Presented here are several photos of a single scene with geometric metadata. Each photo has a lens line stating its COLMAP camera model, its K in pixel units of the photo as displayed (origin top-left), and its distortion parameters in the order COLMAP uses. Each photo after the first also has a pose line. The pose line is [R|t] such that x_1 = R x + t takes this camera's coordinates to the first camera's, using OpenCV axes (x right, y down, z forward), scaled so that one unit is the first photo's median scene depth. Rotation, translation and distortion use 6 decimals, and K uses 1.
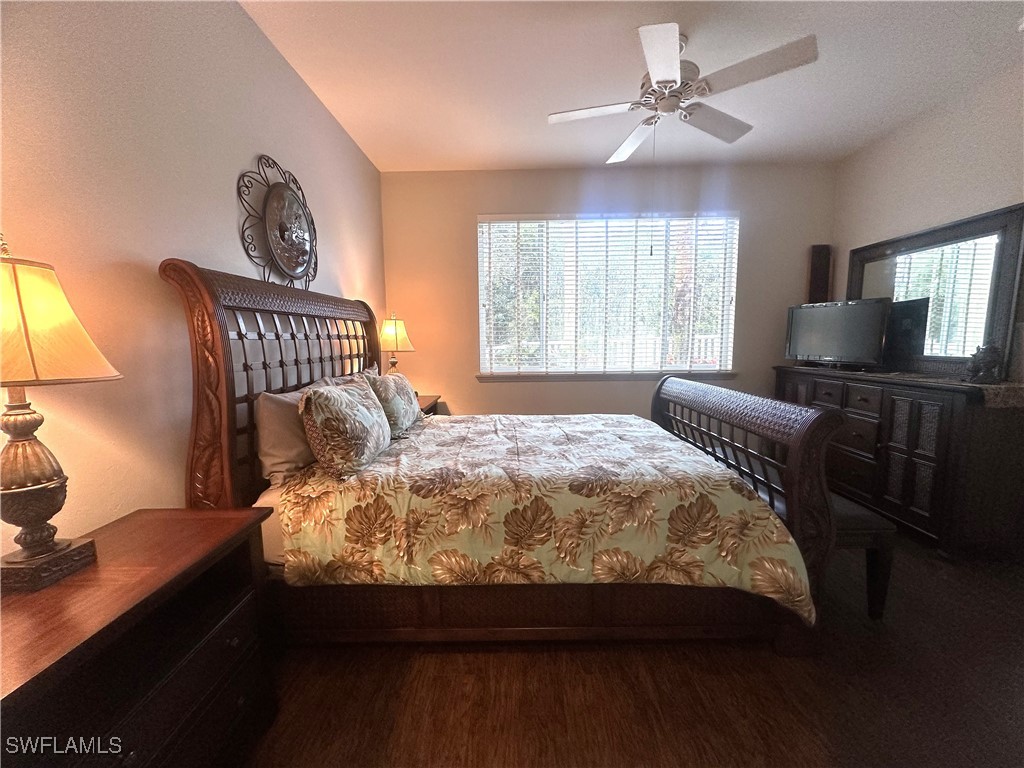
lens RADIAL K [[413.6, 0, 512.0], [0, 413.6, 384.0], [0, 0, 1]] dist [-0.000966, -0.000108]
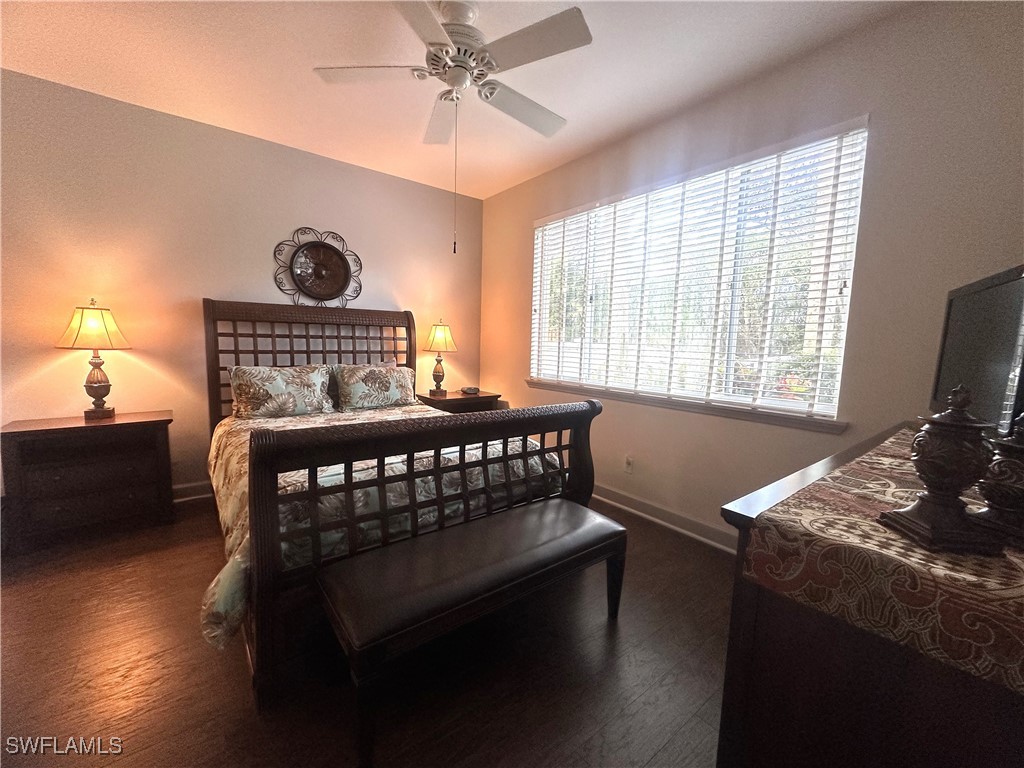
lens RADIAL K [[413.6, 0, 512.0], [0, 413.6, 384.0], [0, 0, 1]] dist [-0.000966, -0.000108]
pose [[0.636309, 0.101678, -0.764704, 0.885584], [-0.112024, 0.992947, 0.038810, -0.060169], [0.763257, 0.060970, 0.643212, 0.424199]]
